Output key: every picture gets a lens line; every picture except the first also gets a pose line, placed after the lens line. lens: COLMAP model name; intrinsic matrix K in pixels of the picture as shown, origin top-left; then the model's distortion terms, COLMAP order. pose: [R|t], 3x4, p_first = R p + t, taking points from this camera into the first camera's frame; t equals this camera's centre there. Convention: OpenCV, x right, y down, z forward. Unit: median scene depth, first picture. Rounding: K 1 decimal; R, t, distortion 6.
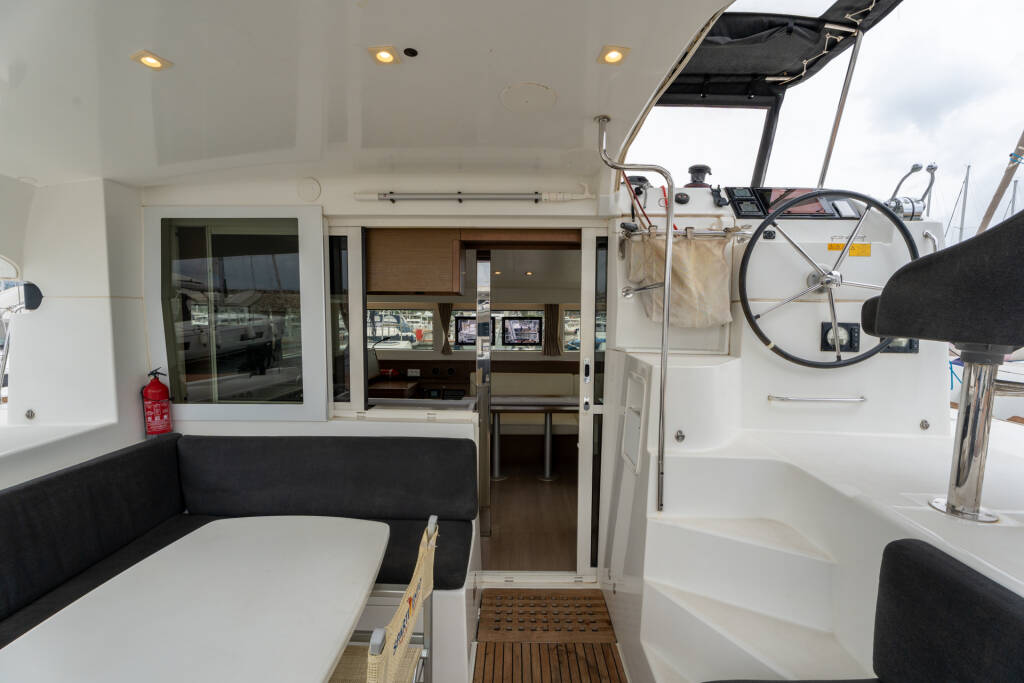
lens RADIAL K [[447.6, 0, 509.0], [0, 447.6, 348.2], [0, 0, 1]] dist [-0.000064, -0.000082]
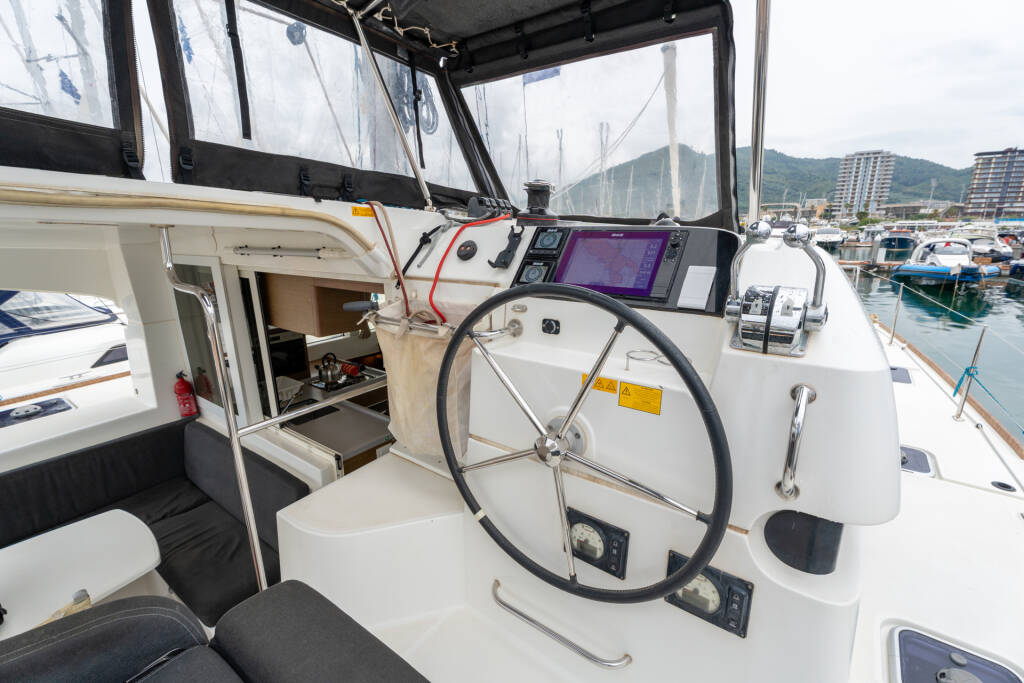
lens RADIAL K [[418.8, 0, 517.2], [0, 418.8, 354.2], [0, 0, 1]] dist [-0.002330, -0.000169]
pose [[0.831864, 0.140685, -0.536853, 0.824425], [-0.025981, 0.976148, 0.215547, -0.327134], [0.554372, -0.165357, 0.815677, 0.515962]]
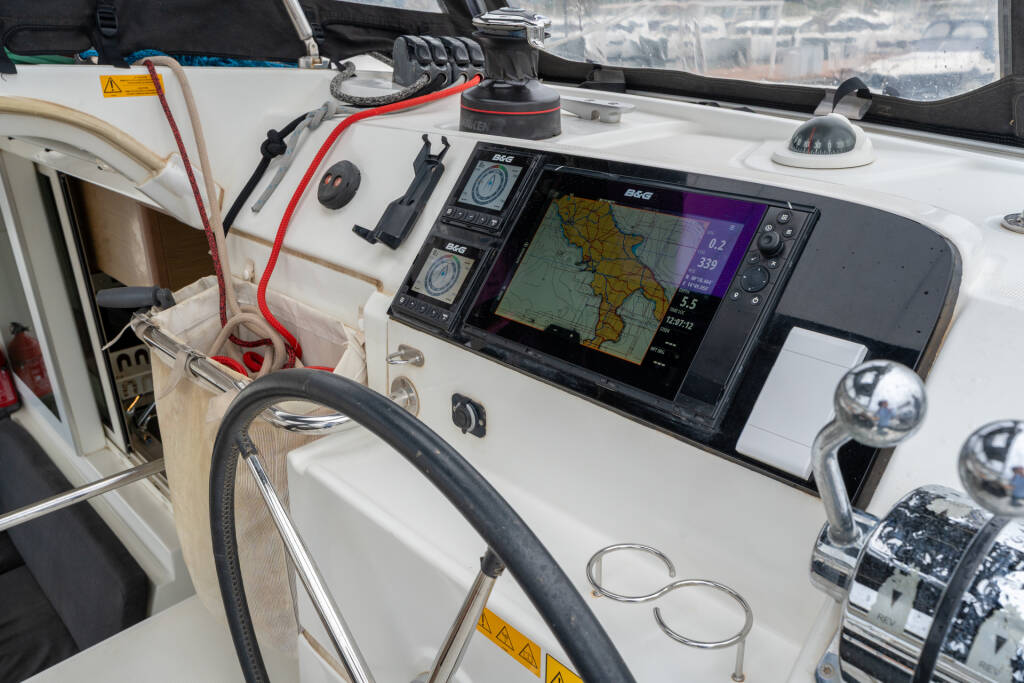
lens RADIAL K [[759.1, 0, 530.8], [0, 759.1, 363.2], [0, 0, 1]] dist [0.002839, 0.010526]
pose [[0.718286, 0.260444, -0.645162, 0.836915], [-0.025843, 0.936640, 0.349338, -0.408583], [0.695268, -0.234252, 0.679506, 0.739303]]
